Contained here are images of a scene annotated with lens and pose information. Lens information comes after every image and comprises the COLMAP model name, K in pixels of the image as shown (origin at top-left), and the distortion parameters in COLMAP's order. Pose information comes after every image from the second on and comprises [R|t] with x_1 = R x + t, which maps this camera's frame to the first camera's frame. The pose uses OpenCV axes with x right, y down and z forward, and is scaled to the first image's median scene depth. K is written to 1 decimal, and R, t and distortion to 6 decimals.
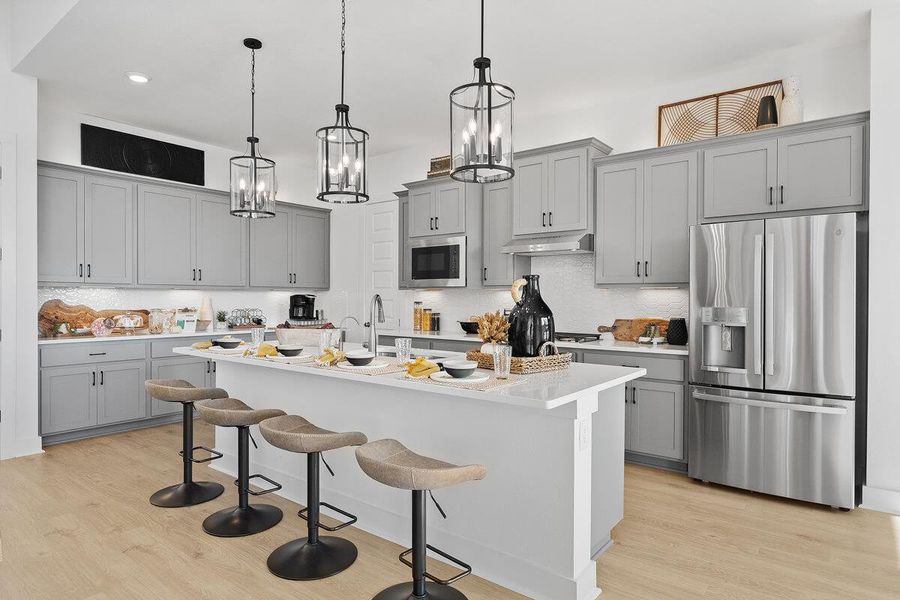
lens RADIAL K [[511.3, 0, 446.7], [0, 511.3, 301.3], [0, 0, 1]] dist [-0.005452, -0.001086]
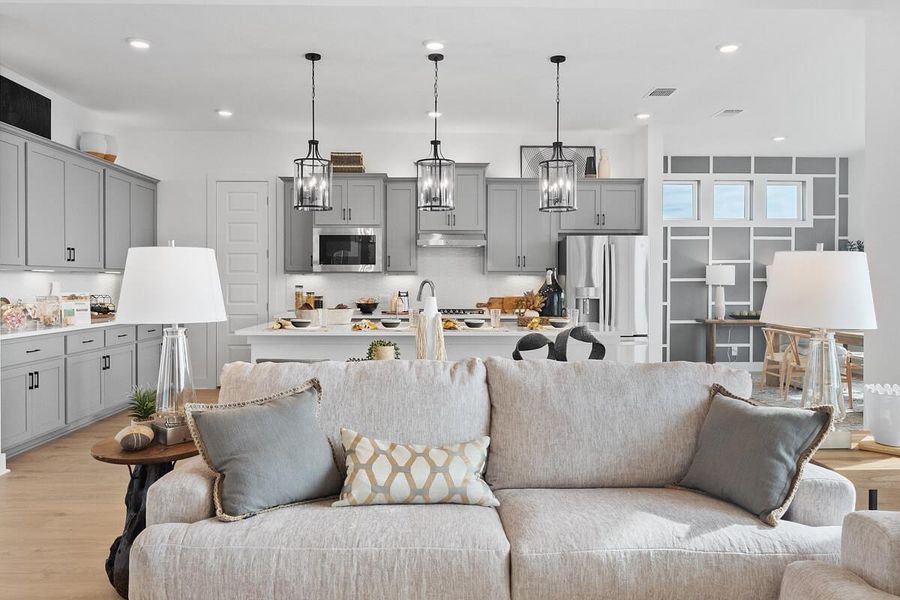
lens RADIAL K [[646.7, 0, 451.3], [0, 646.7, 290.3], [0, 0, 1]] dist [-0.005284, 0.005766]
pose [[0.771095, -0.010653, 0.636631, -0.767776], [0.004469, 0.999926, 0.011320, -0.003213], [-0.636704, -0.005883, 0.771086, -0.225139]]
